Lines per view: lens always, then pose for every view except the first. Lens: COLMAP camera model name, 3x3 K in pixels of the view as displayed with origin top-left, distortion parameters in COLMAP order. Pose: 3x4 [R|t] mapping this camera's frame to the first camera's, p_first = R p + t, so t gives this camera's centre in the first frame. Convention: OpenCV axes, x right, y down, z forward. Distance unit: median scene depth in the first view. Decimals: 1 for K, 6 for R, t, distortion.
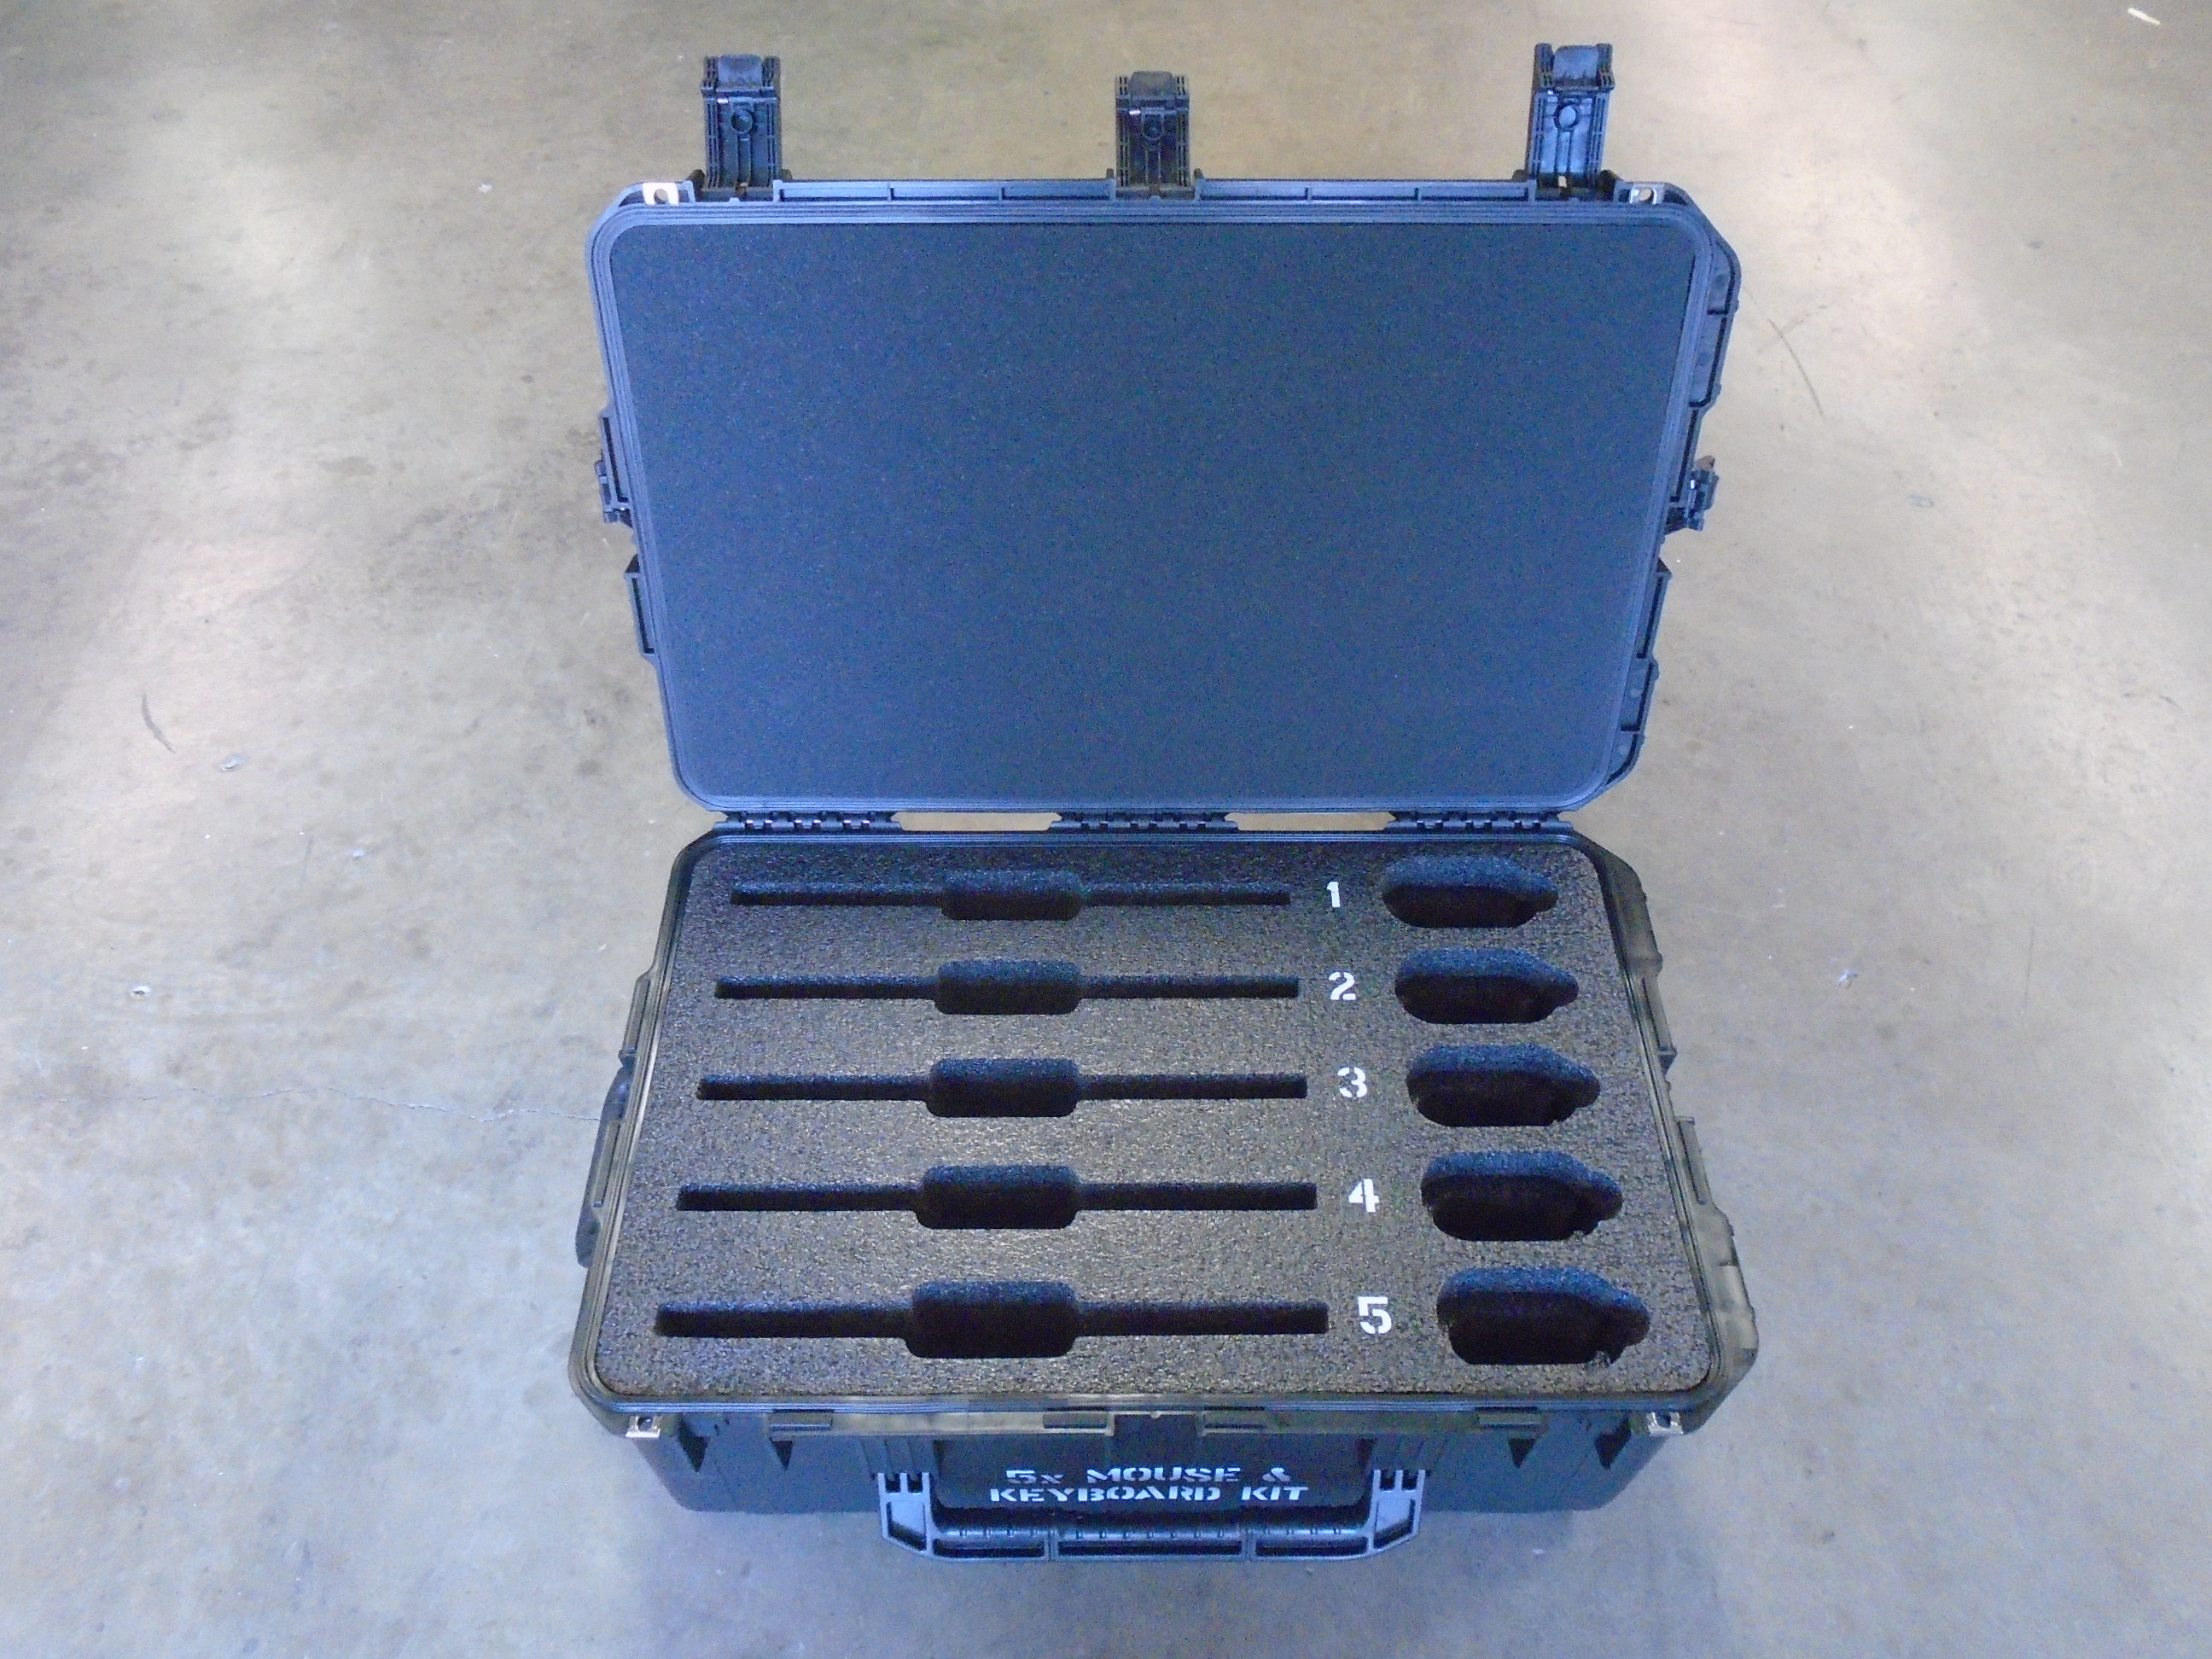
lens RADIAL K [[1693.7, 0, 1106.0], [0, 1693.7, 829.5], [0, 0, 1]] dist [-0.020199, 0.008584]
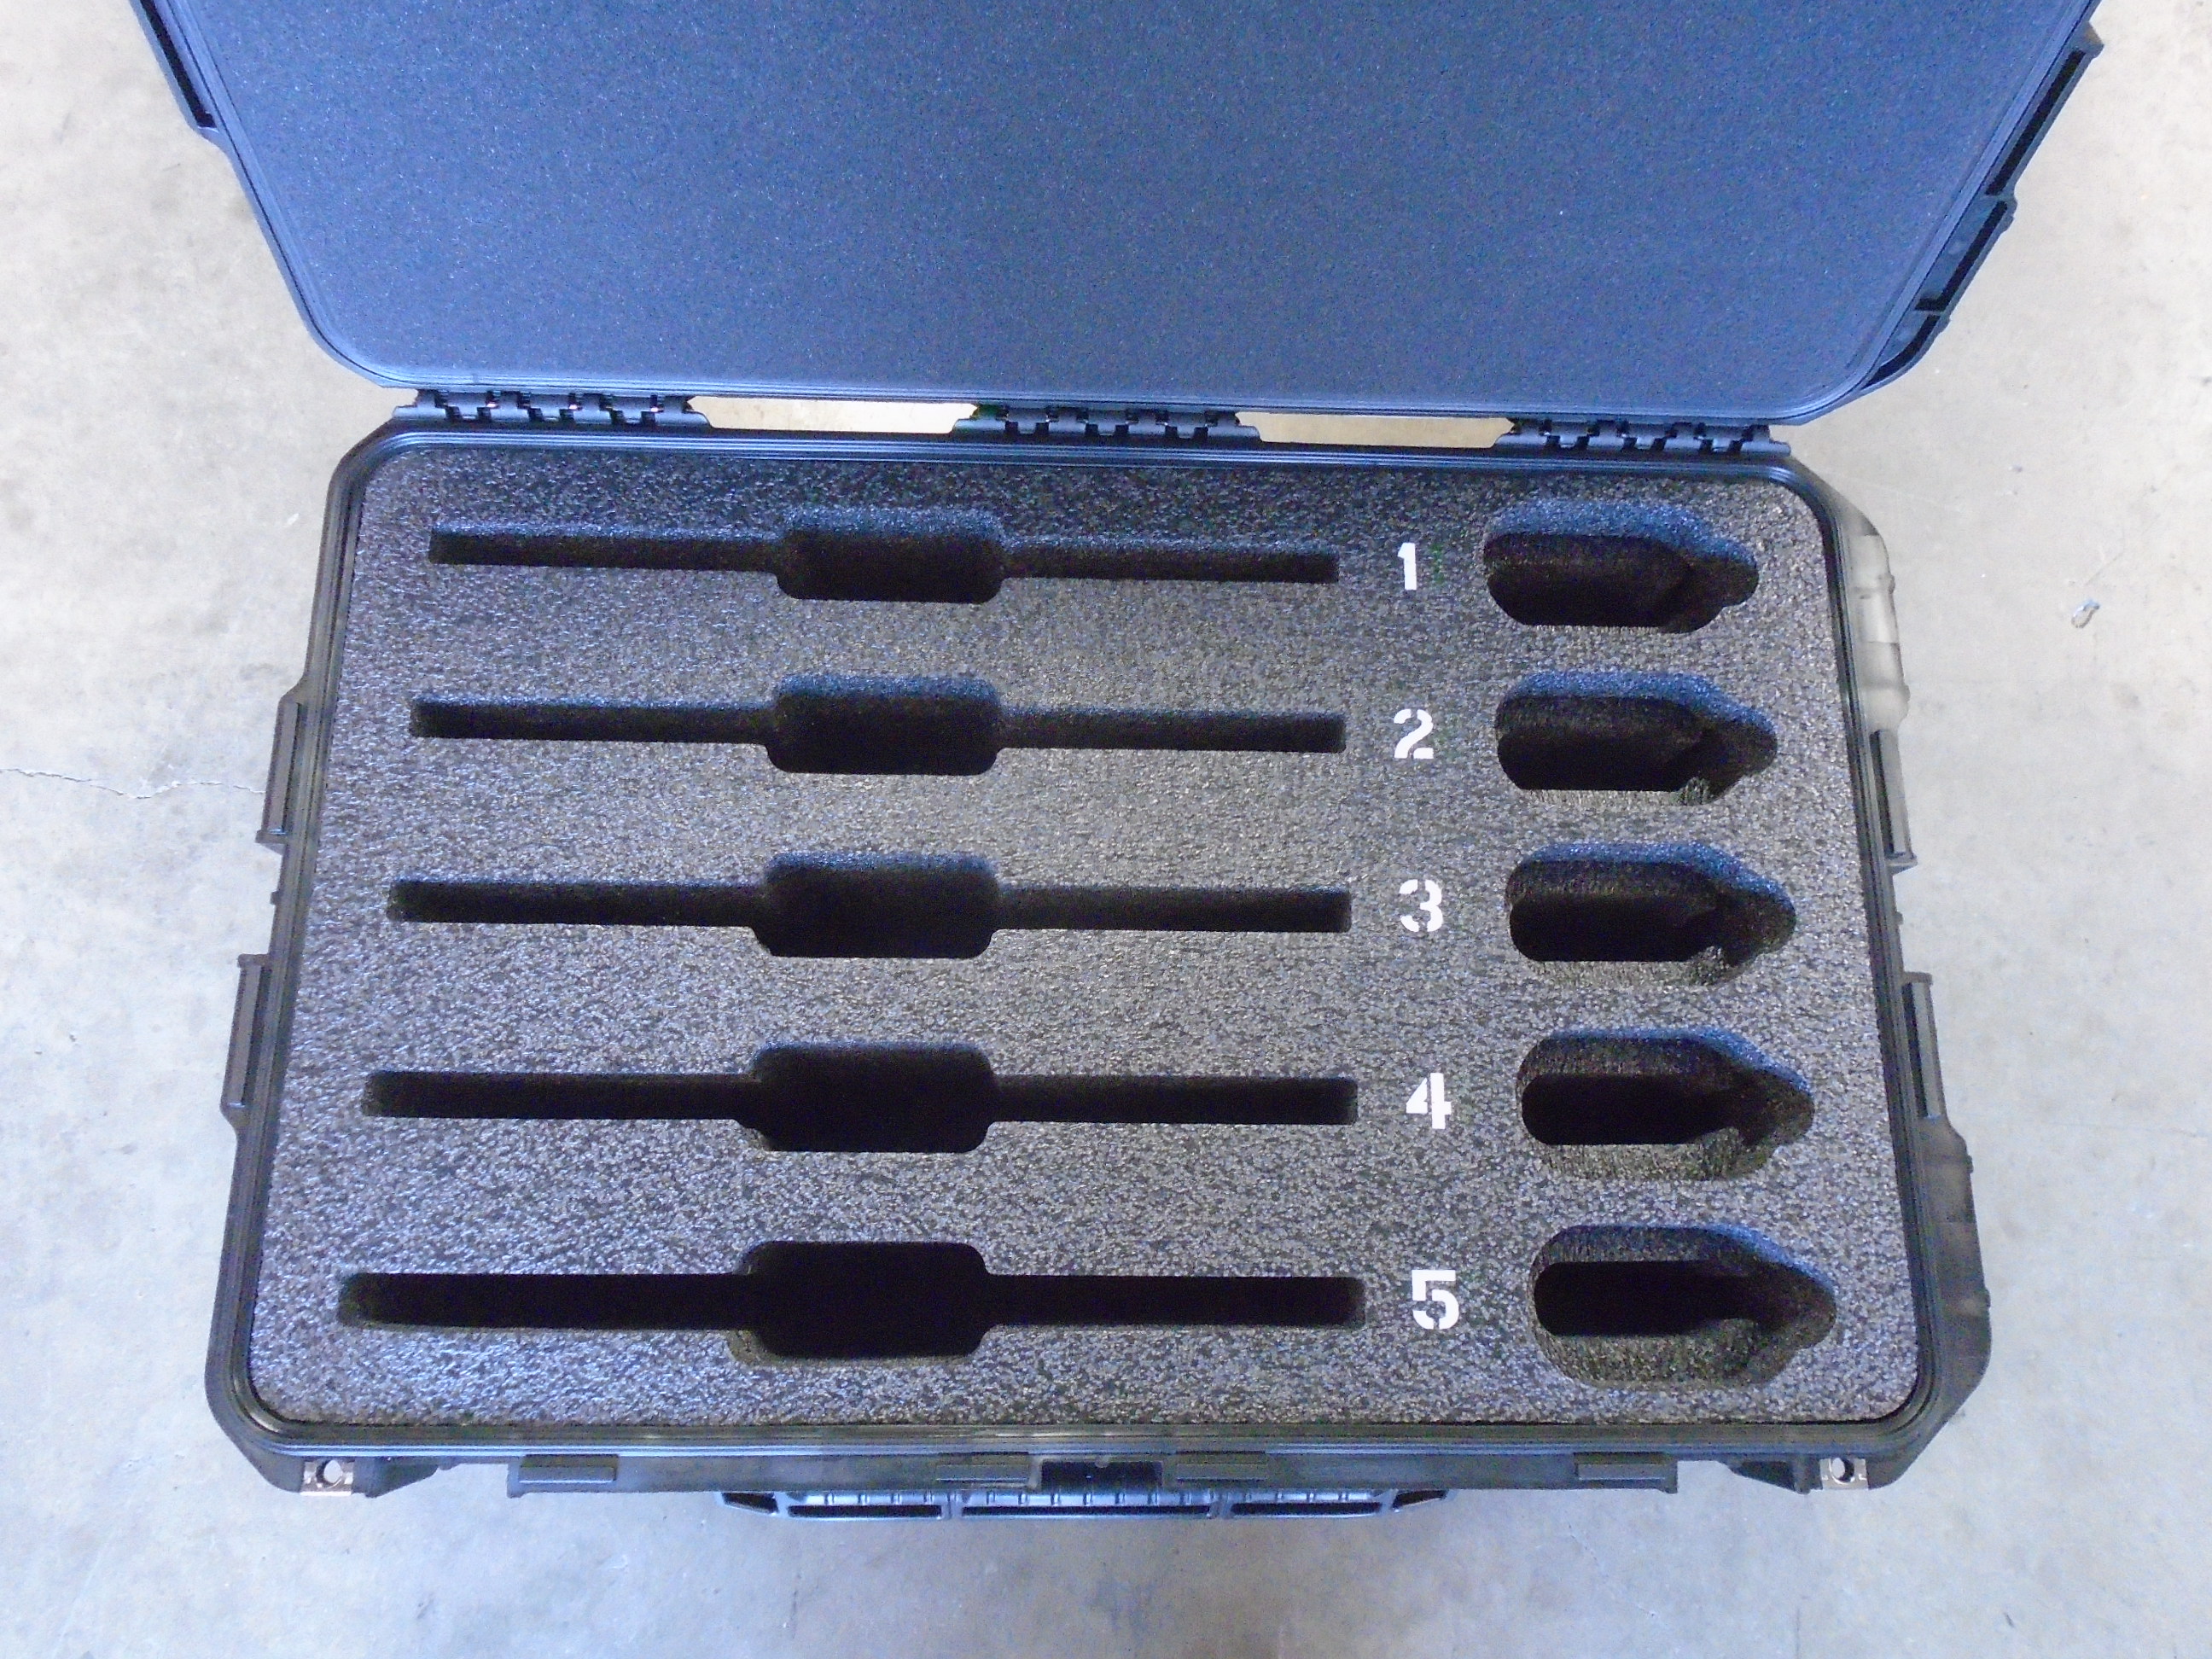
lens RADIAL K [[1693.7, 0, 1106.0], [0, 1693.7, 829.5], [0, 0, 1]] dist [-0.020199, 0.008584]
pose [[0.998818, 0.017404, 0.045379, -0.003506], [-0.034563, 0.910786, 0.411429, -0.125050], [-0.034170, -0.412511, 0.910312, 0.390436]]
